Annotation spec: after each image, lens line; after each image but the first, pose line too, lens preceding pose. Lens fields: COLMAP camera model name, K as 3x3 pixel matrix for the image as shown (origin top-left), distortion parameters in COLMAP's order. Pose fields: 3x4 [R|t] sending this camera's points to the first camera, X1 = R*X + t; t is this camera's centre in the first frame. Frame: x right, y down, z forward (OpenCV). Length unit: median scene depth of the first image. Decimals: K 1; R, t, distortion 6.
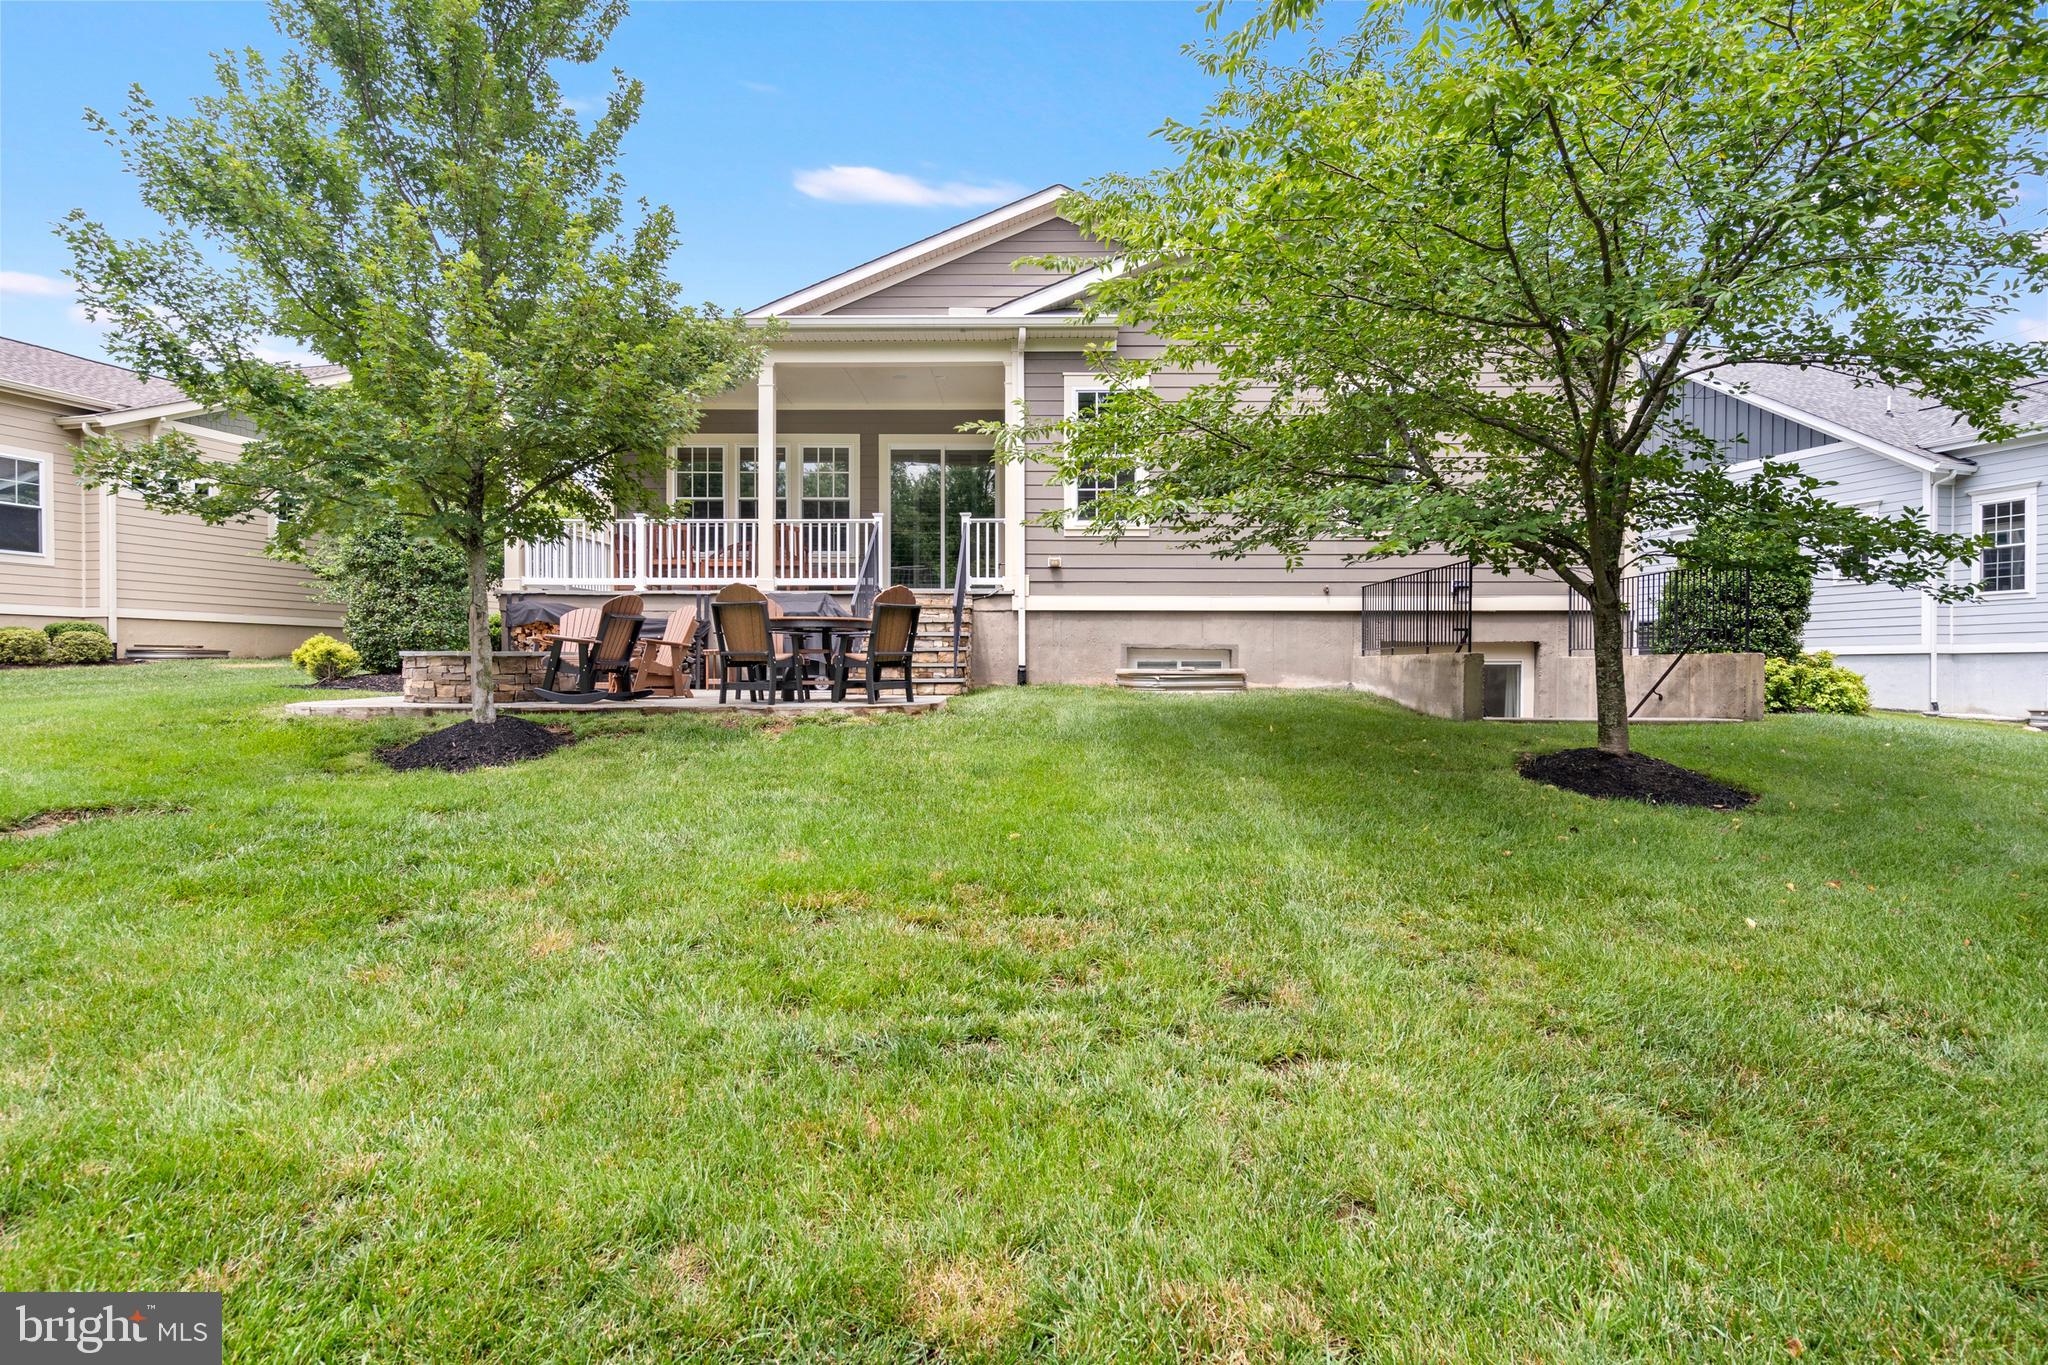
lens RADIAL K [[1122.7, 0, 1024.0], [0, 1122.7, 682.5], [0, 0, 1]] dist [-0.001079, 0.000118]
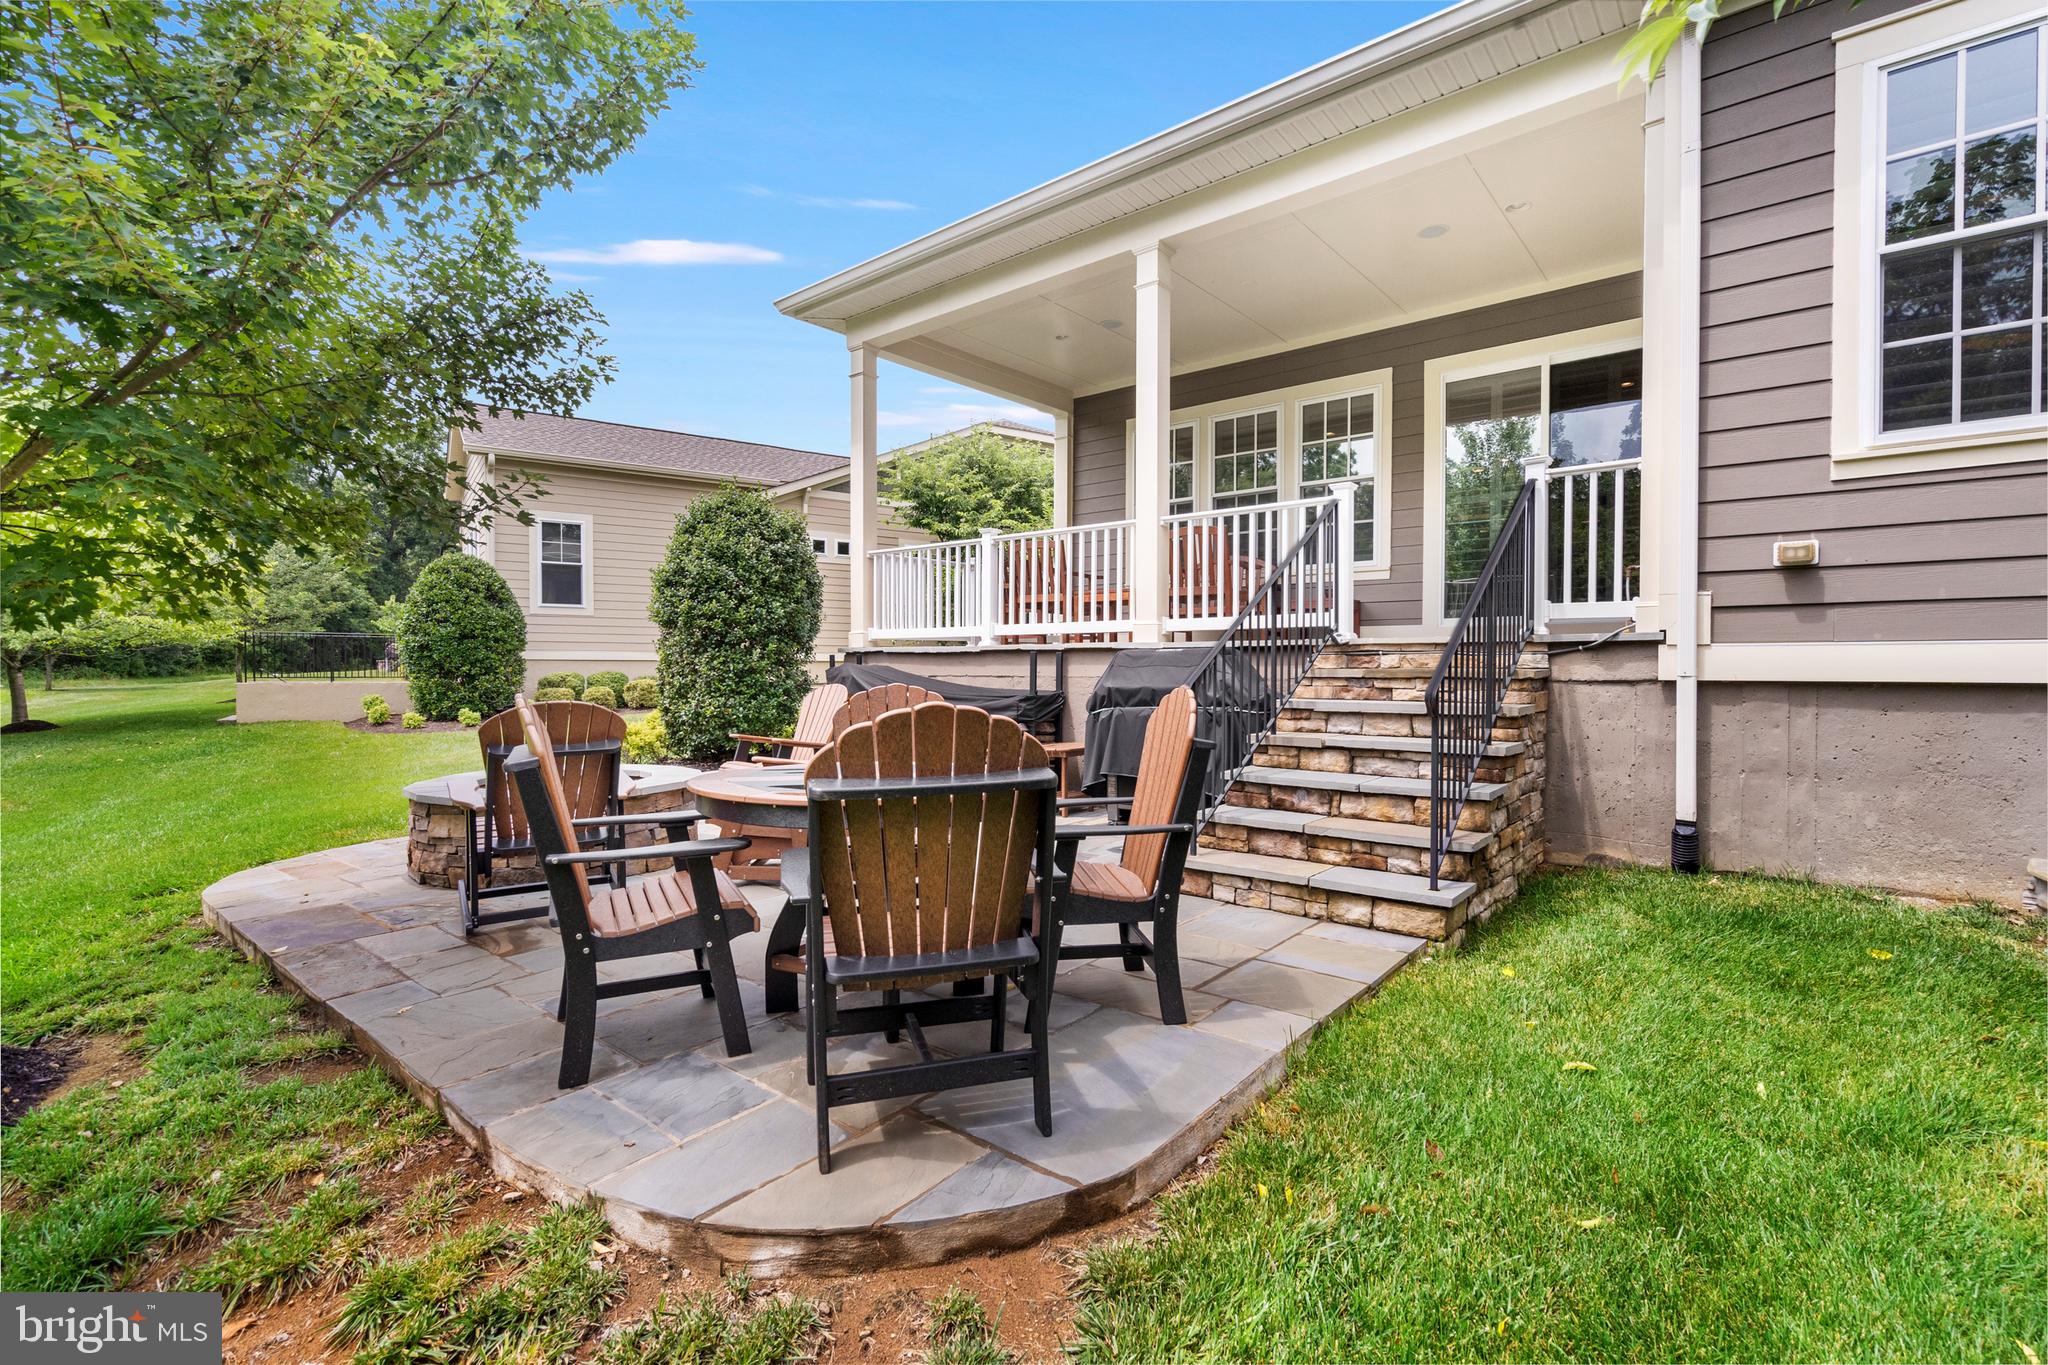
lens RADIAL K [[939.1, 0, 1024.0], [0, 939.1, 682.5], [0, 0, 1]] dist [0.000913, 0.000160]
pose [[0.779586, 0.008979, -0.626231, 0.023119], [-0.007883, 0.999959, 0.004525, -0.062737], [0.626246, 0.001409, 0.779624, 0.585186]]
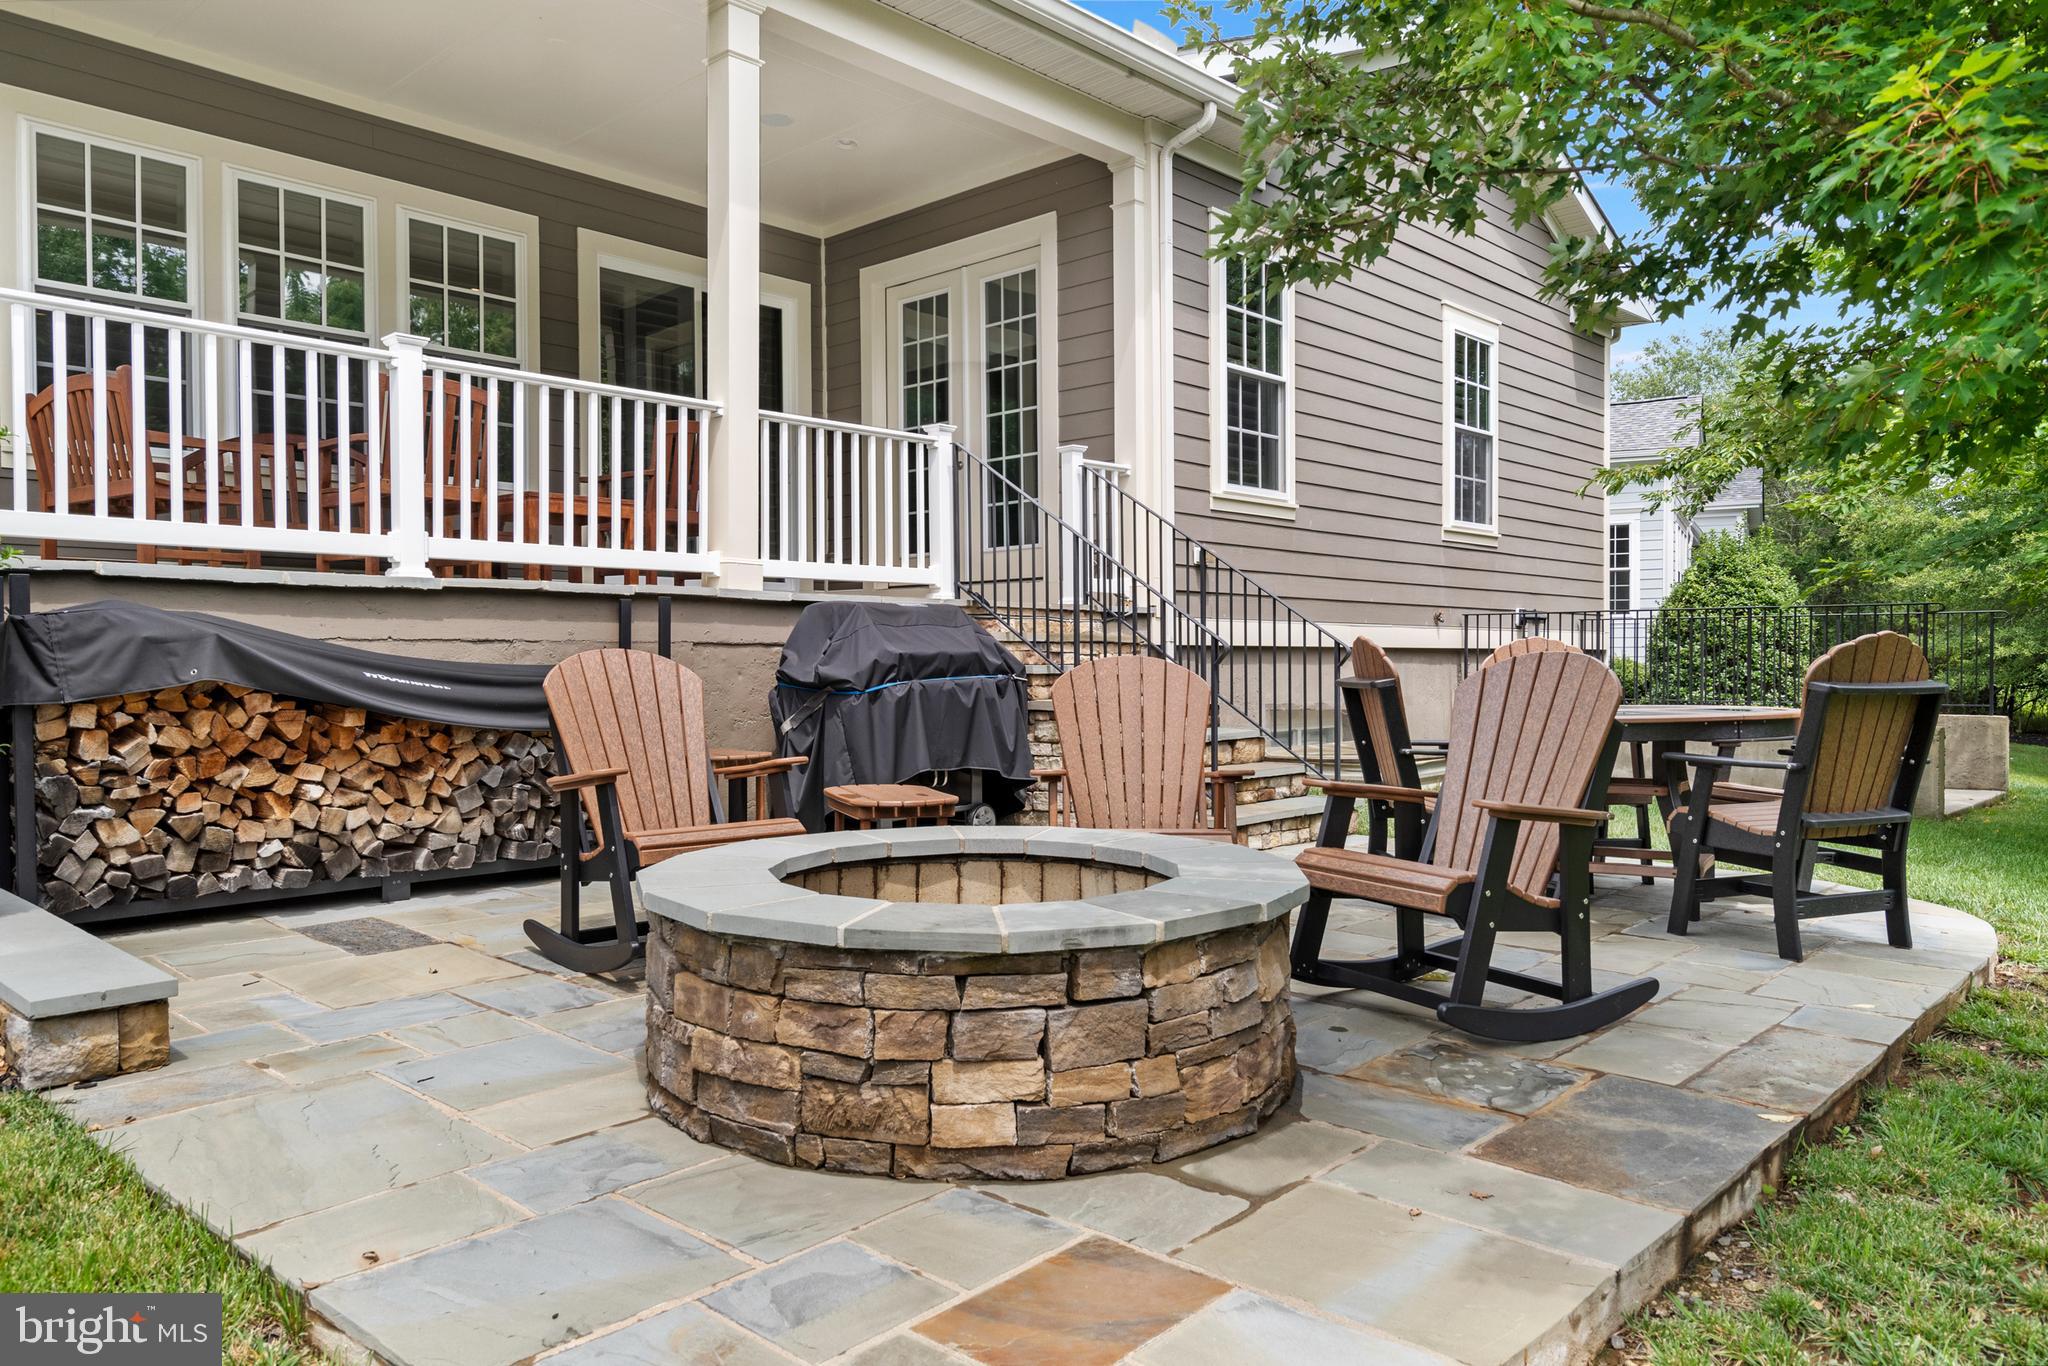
lens RADIAL K [[1419.1, 0, 1024.0], [0, 1419.1, 683.0], [0, 0, 1]] dist [0.003202, -0.000535]
pose [[0.667860, -0.014738, 0.744141, -0.530824], [0.011626, 0.999889, 0.009369, -0.053067], [-0.744197, 0.002394, 0.667956, 0.602078]]
